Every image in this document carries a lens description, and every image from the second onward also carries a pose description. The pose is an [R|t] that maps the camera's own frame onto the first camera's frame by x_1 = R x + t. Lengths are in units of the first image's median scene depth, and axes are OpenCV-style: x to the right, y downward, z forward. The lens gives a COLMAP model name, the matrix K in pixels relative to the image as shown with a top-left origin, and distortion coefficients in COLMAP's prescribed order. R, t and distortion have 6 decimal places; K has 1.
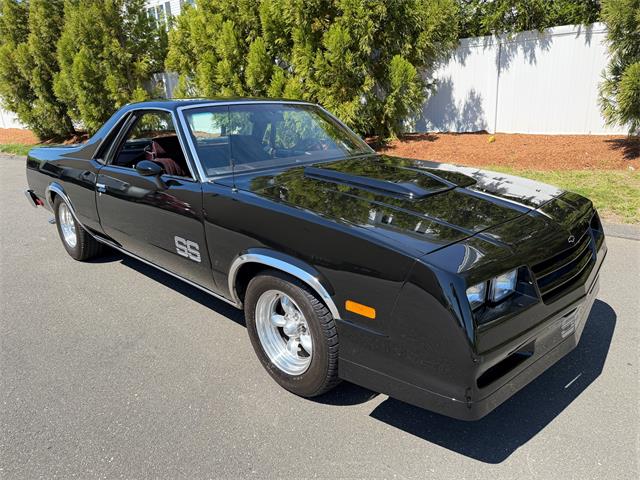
lens RADIAL K [[441.2, 0, 315.9], [0, 441.2, 234.9], [0, 0, 1]] dist [0.008074, -0.014477]
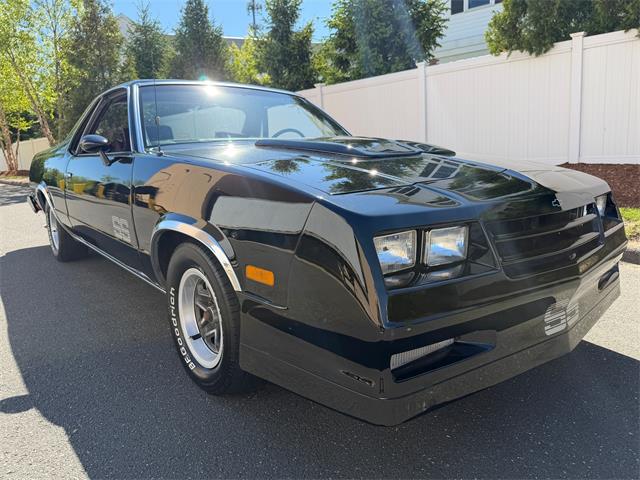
lens RADIAL K [[441.2, 0, 318.5], [0, 441.2, 236.3], [0, 0, 1]] dist [0.008074, -0.014477]
pose [[0.994753, 0.026194, -0.098900, 0.266079], [-0.035568, 0.994914, -0.094239, 0.163026], [0.095929, 0.097262, 0.990625, 0.231737]]
